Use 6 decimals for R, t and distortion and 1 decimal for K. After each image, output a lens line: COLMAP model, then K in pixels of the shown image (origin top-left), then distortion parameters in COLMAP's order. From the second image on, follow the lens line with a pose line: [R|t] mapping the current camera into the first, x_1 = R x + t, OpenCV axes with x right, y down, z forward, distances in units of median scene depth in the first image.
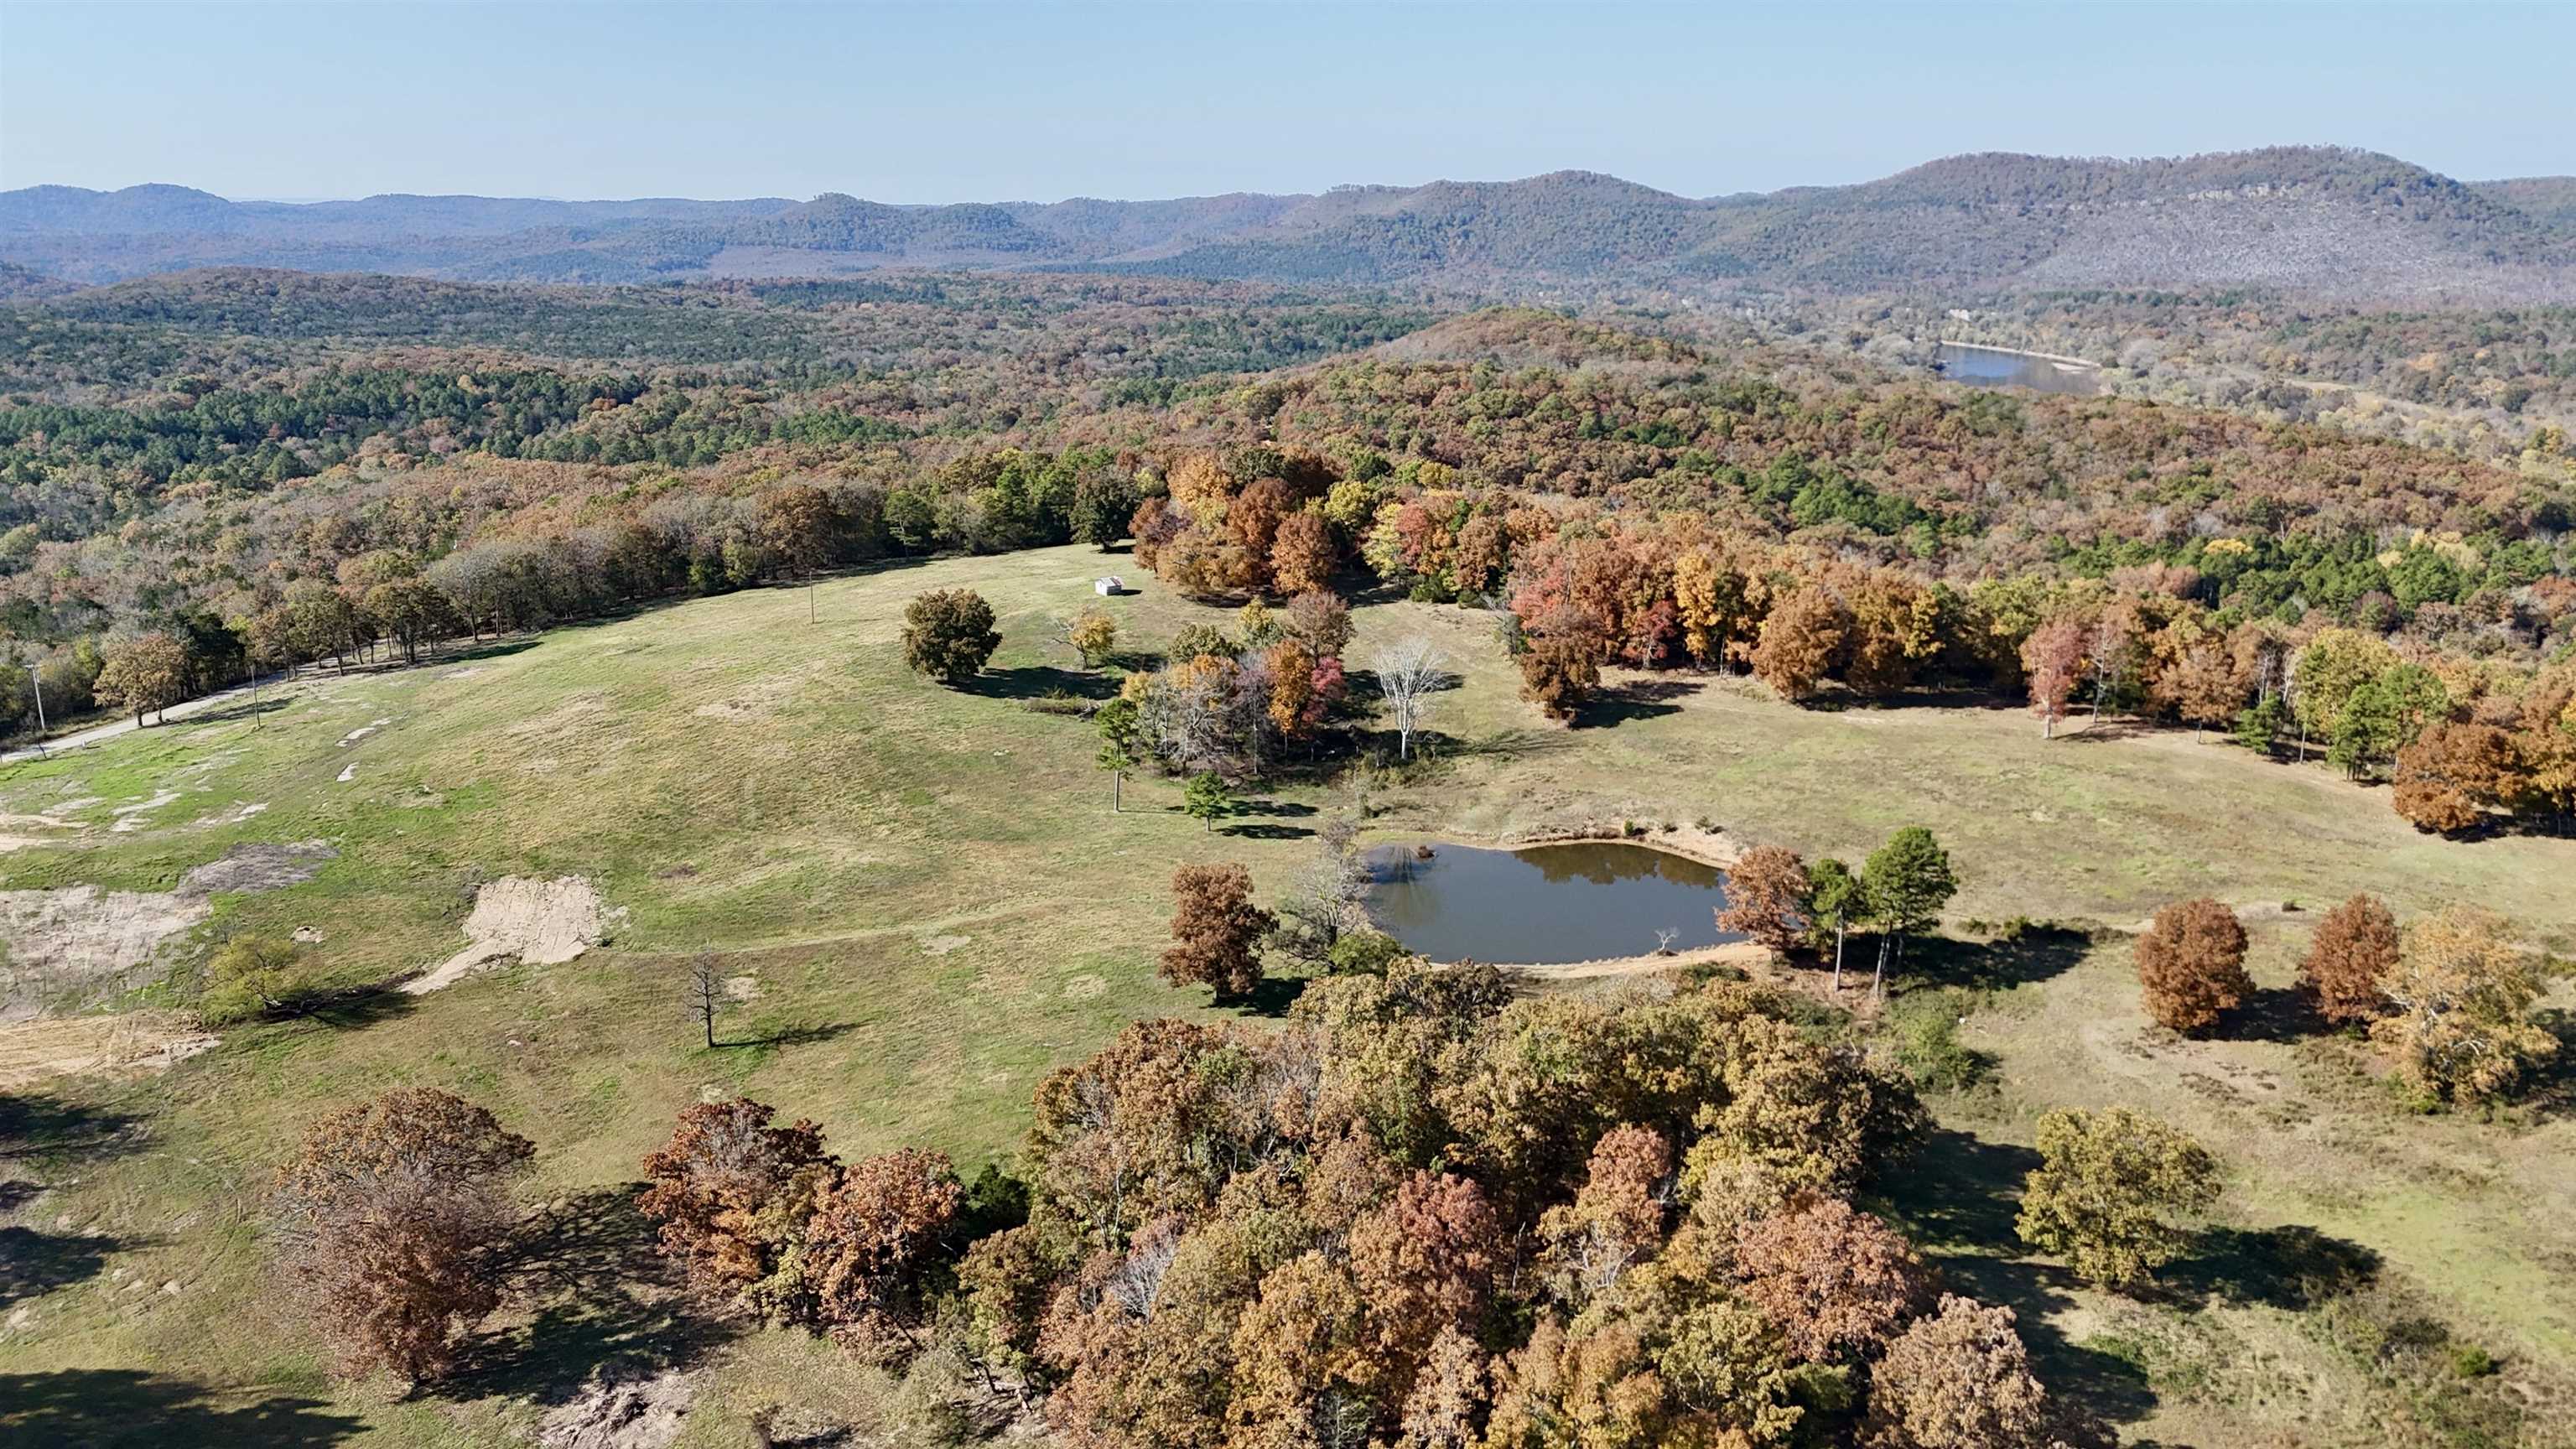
lens RADIAL K [[1880.7, 0, 1289.9], [0, 1880.7, 712.2], [0, 0, 1]] dist [0.093745, -0.092834]
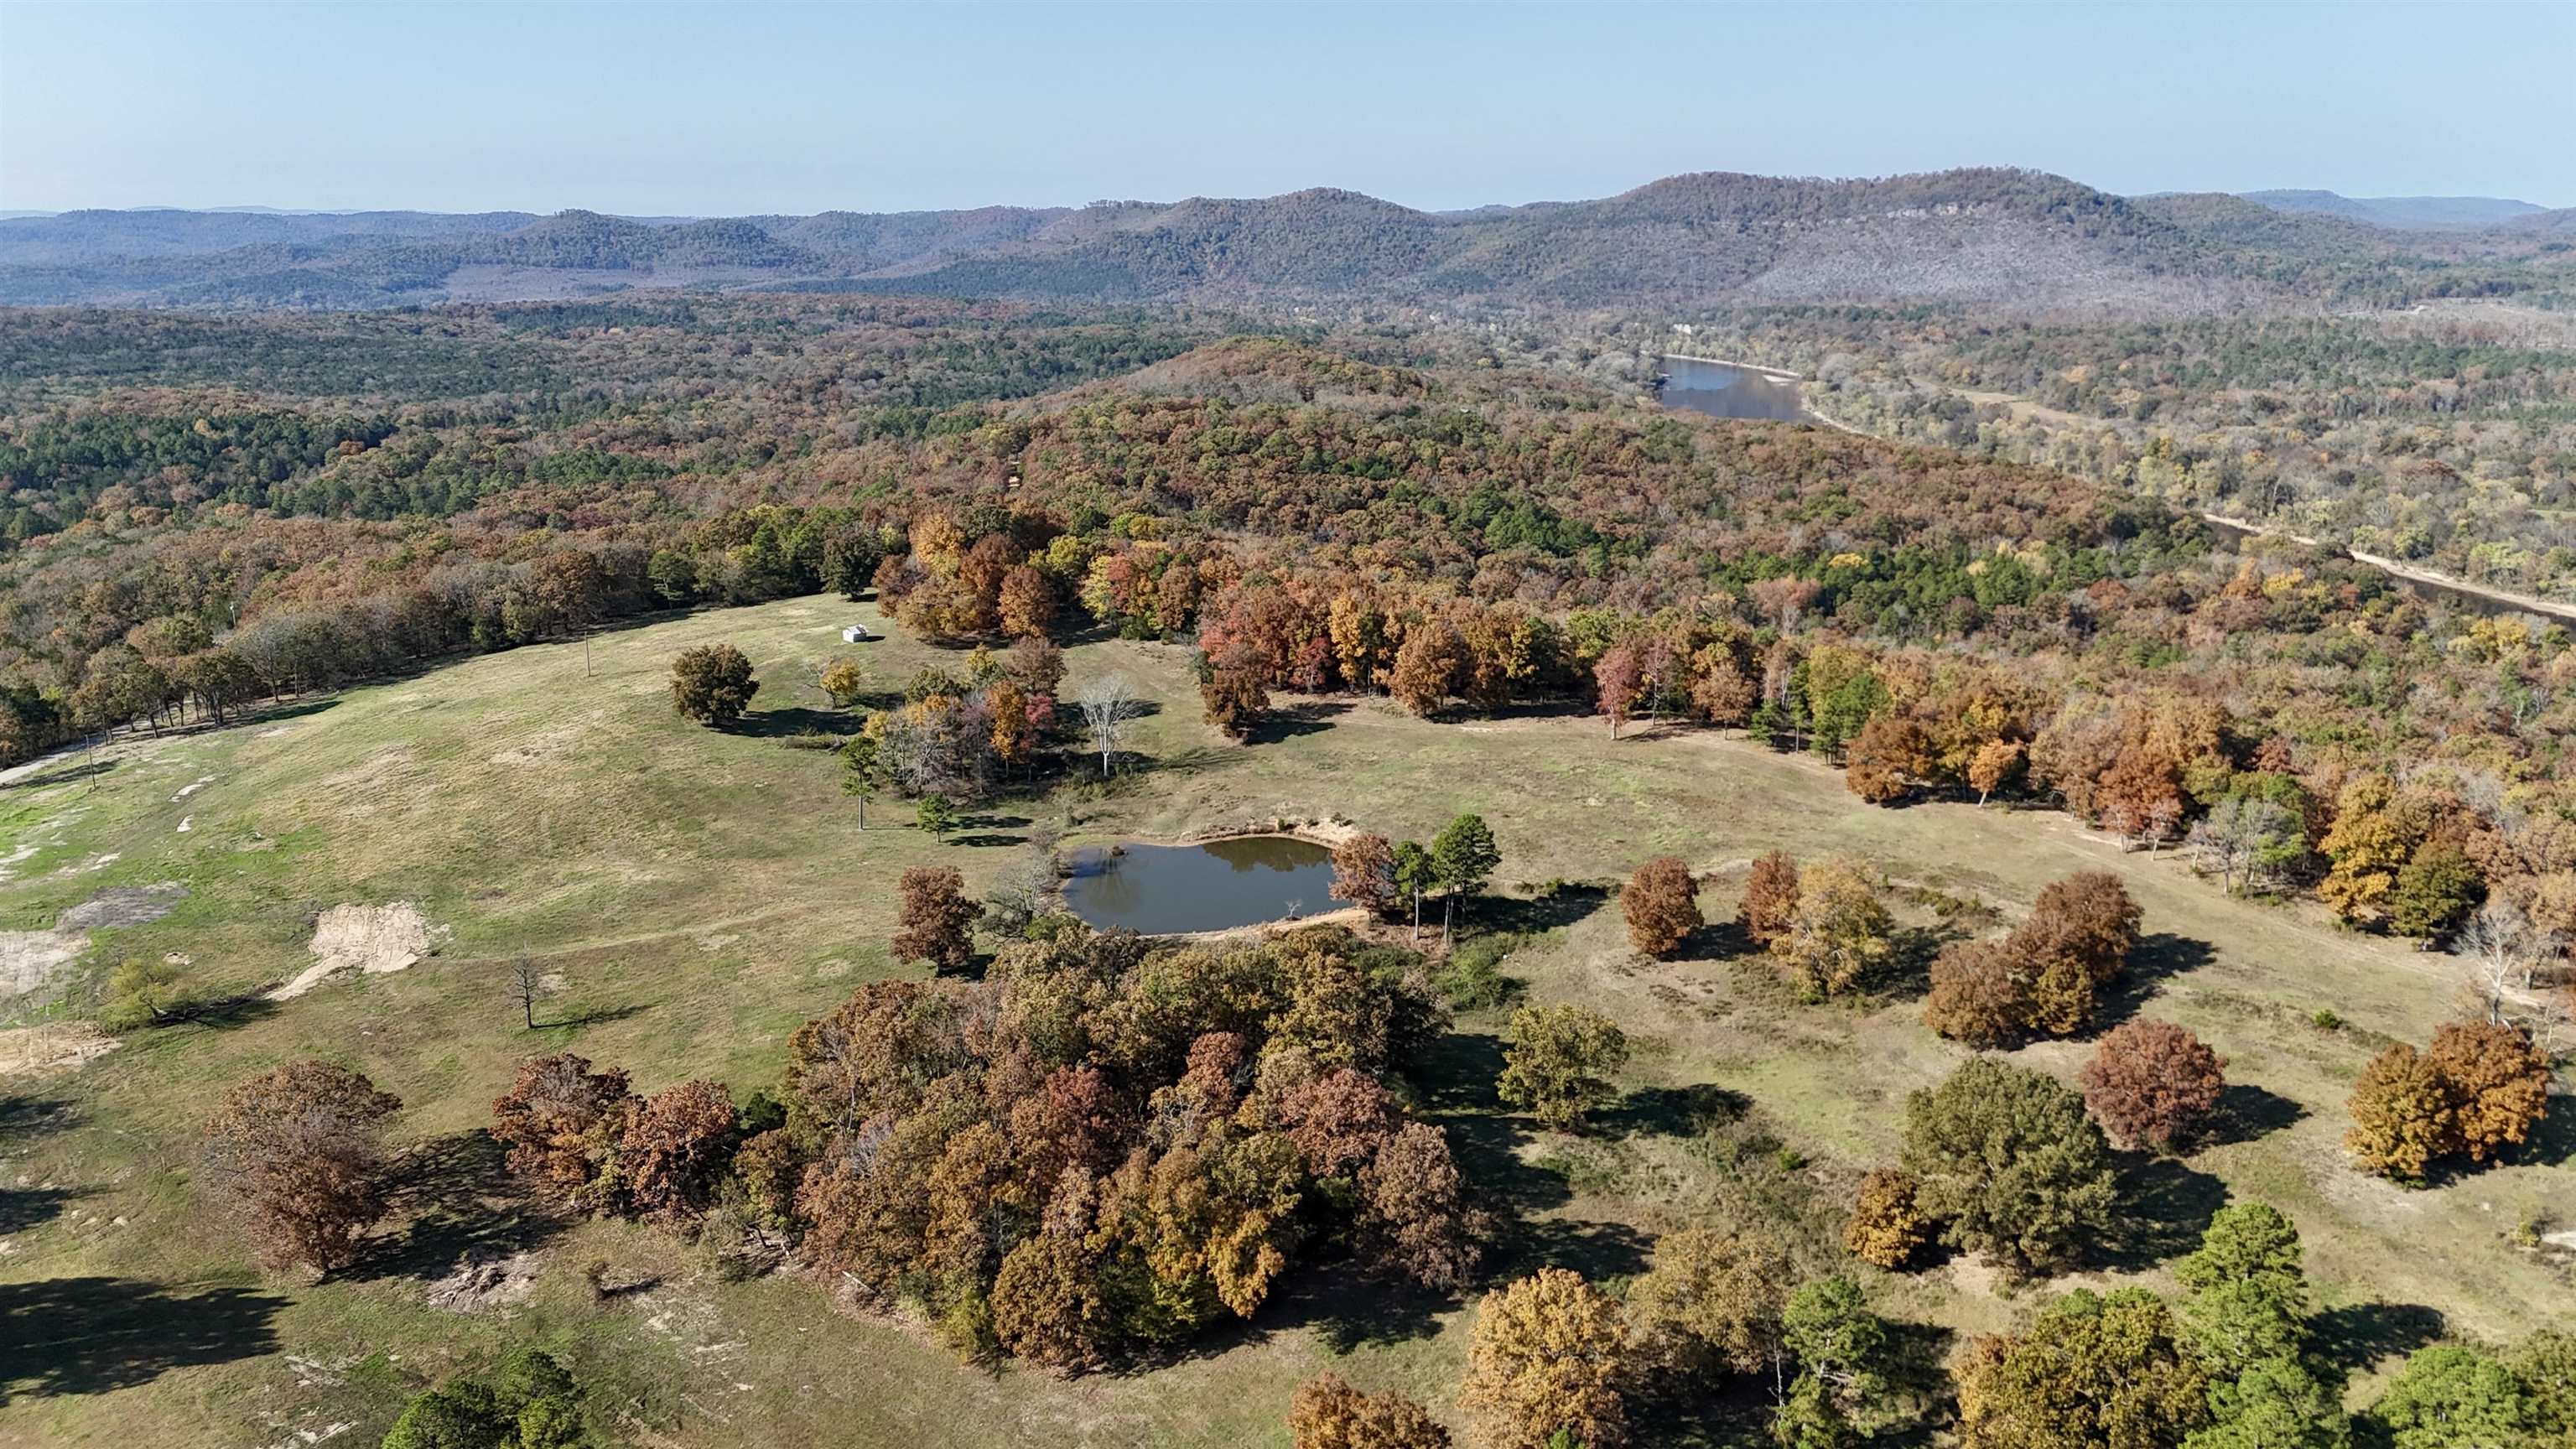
lens RADIAL K [[1880.7, 0, 1286.3], [0, 1880.7, 709.7], [0, 0, 1]] dist [0.093745, -0.092834]
pose [[0.992935, -0.034775, 0.113447, 0.038059], [0.035329, 0.999372, -0.002872, -0.009566], [-0.113276, 0.006860, 0.993540, -0.207906]]
